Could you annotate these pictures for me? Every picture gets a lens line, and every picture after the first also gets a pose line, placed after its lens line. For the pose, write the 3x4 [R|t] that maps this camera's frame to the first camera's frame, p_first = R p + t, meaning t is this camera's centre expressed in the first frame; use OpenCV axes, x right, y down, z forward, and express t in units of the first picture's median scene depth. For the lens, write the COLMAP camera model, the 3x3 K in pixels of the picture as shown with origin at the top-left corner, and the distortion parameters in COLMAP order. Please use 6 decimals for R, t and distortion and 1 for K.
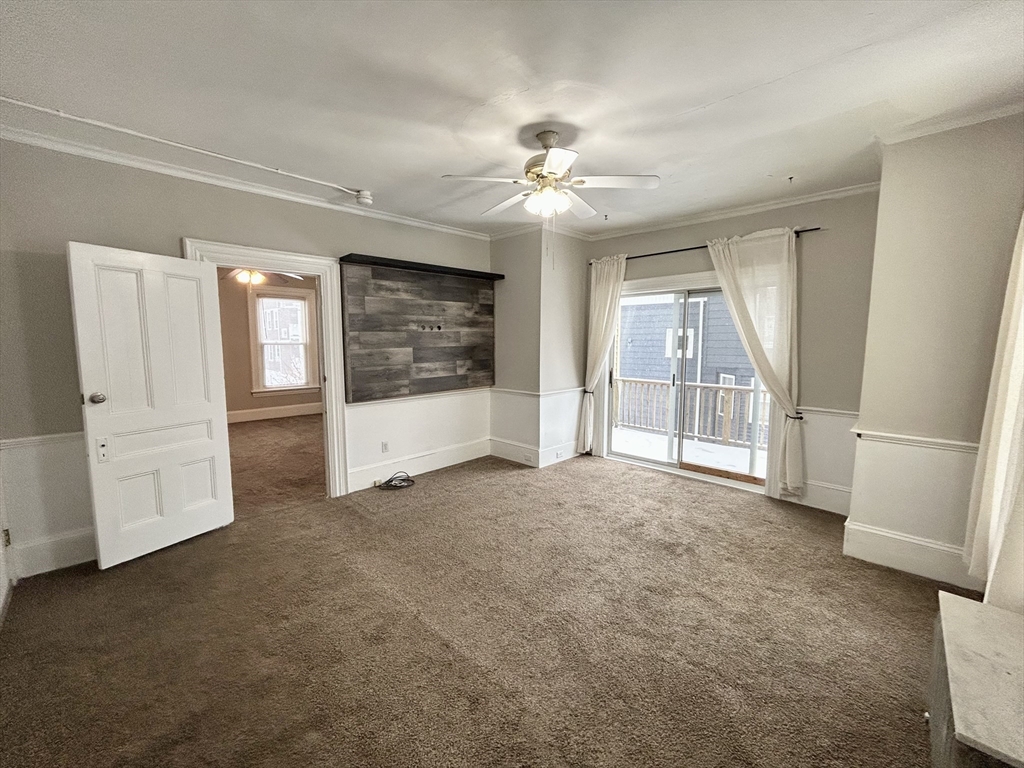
lens RADIAL K [[415.9, 0, 506.6], [0, 415.9, 381.1], [0, 0, 1]] dist [-0.003607, 0.001191]
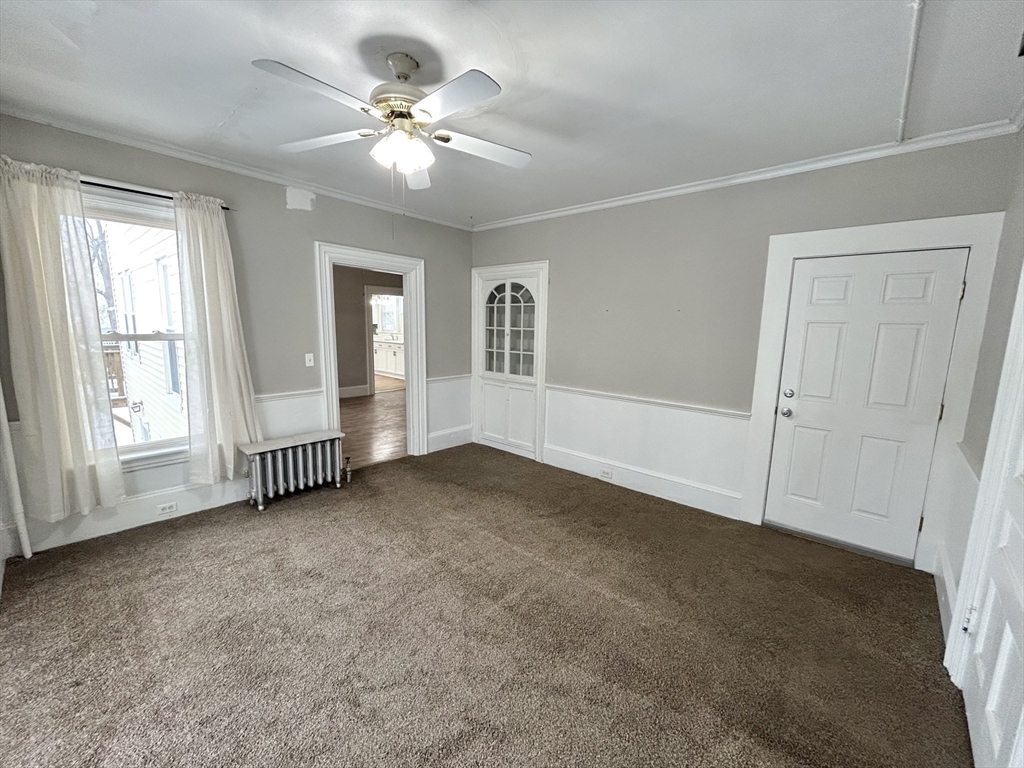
lens RADIAL K [[415.9, 0, 508.3], [0, 415.9, 382.9], [0, 0, 1]] dist [-0.003607, 0.001191]
pose [[-0.998306, -0.013075, -0.056688, -0.033292], [-0.026804, 0.968208, 0.248706, -0.130592], [0.051634, 0.249805, -0.966919, 1.102589]]
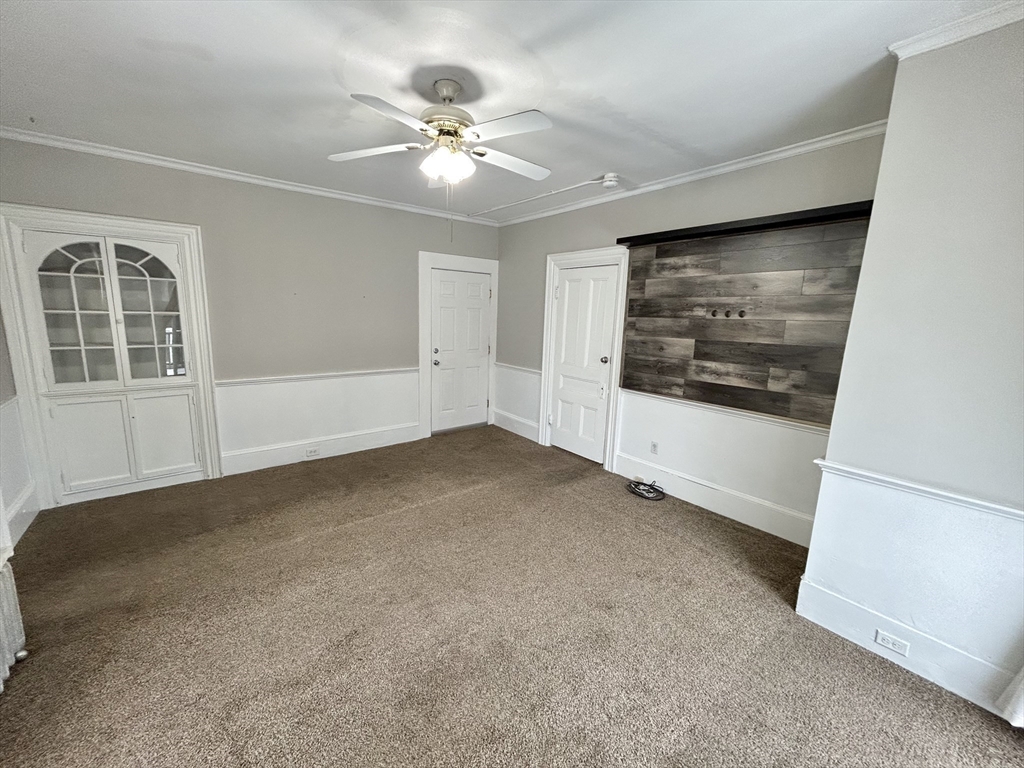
lens RADIAL K [[415.9, 0, 511.5], [0, 415.9, 381.2], [0, 0, 1]] dist [-0.003607, 0.001191]
pose [[-0.111585, 0.160761, -0.980665, 0.598335], [-0.131366, 0.975782, 0.174908, -0.097082], [0.985034, 0.148343, -0.087764, 0.760423]]
